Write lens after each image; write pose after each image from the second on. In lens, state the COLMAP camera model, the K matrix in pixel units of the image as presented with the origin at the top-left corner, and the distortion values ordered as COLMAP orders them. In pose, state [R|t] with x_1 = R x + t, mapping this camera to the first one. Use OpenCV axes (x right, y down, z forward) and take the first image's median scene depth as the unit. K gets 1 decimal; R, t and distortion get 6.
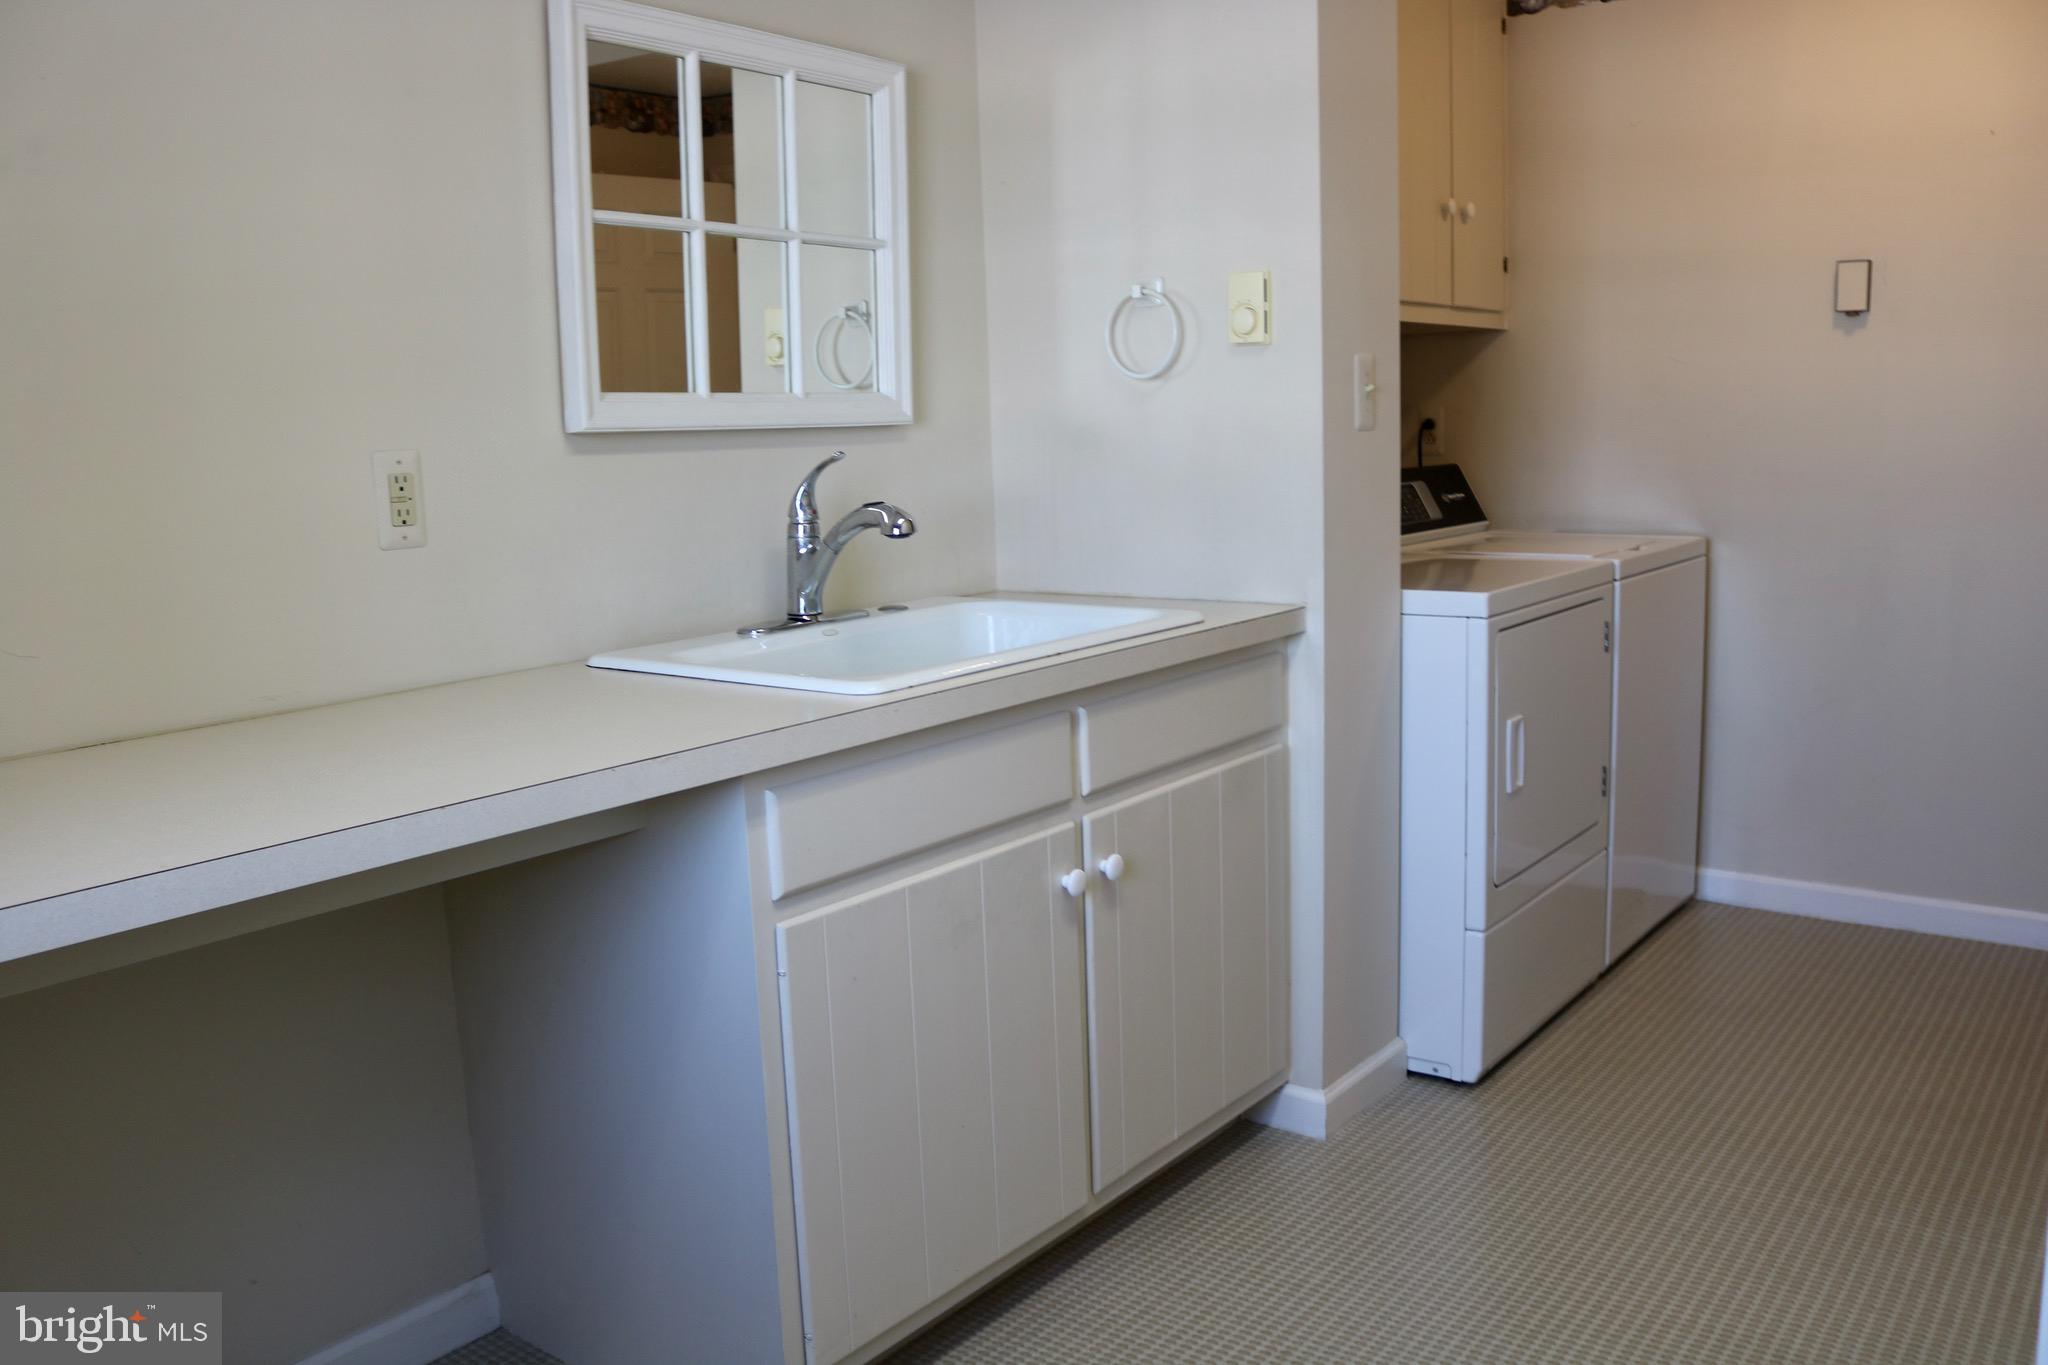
lens RADIAL K [[1755.7, 0, 1012.4], [0, 1755.7, 685.2], [0, 0, 1]] dist [-0.160730, 0.129578]
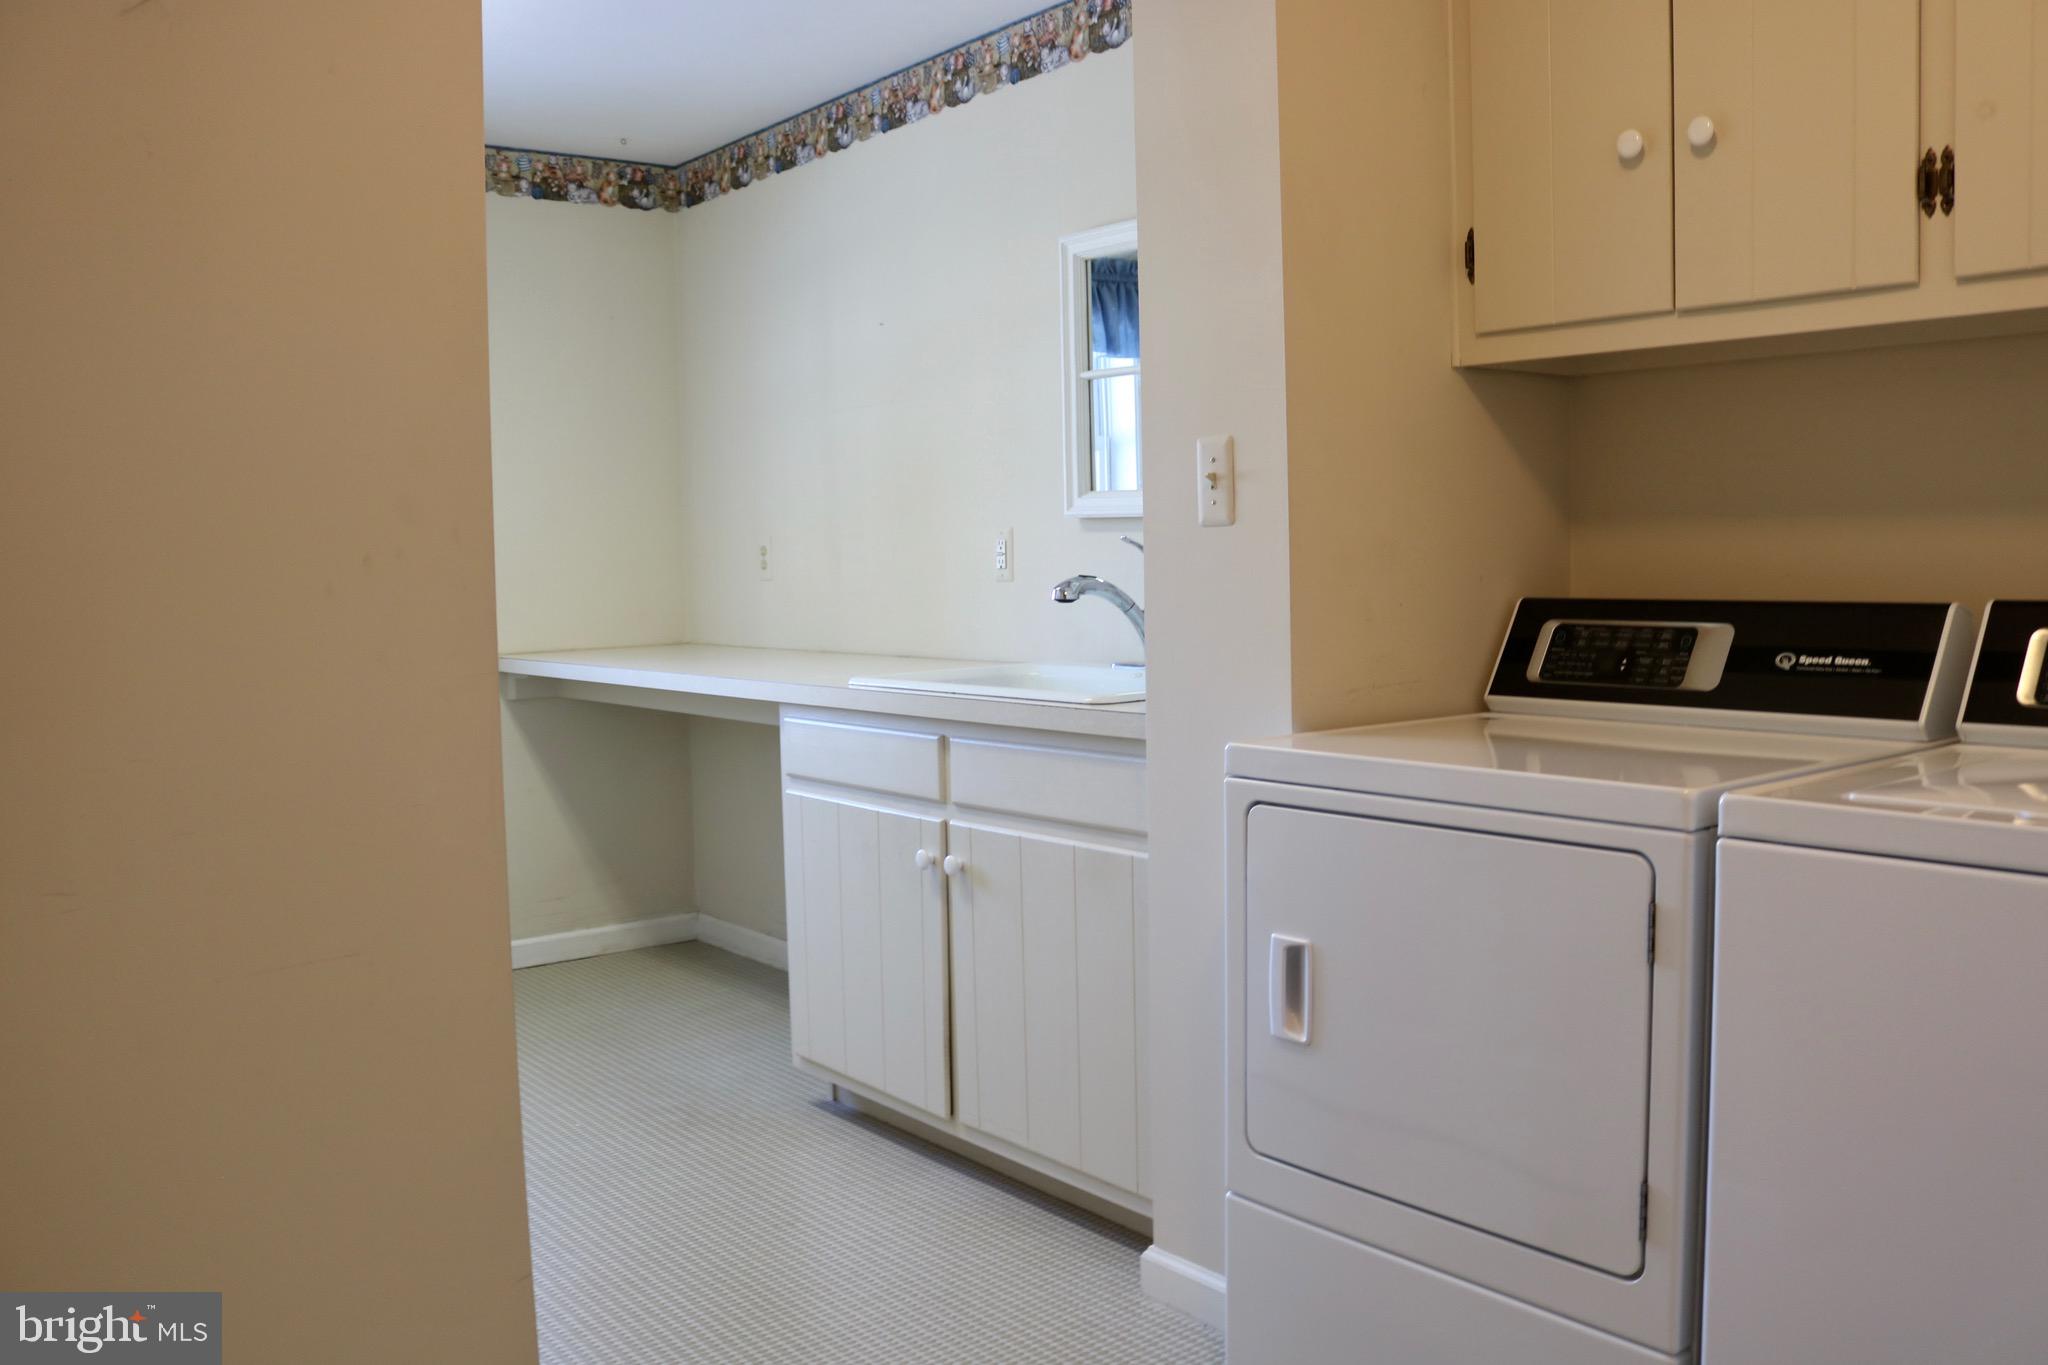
lens RADIAL K [[1755.7, 0, 1012.4], [0, 1755.7, 685.2], [0, 0, 1]] dist [-0.160730, 0.129578]
pose [[-0.265387, 0.107502, -0.958130, 1.249879], [-0.127091, 0.981192, 0.145292, -0.214694], [0.955729, 0.160329, -0.246733, 1.332249]]
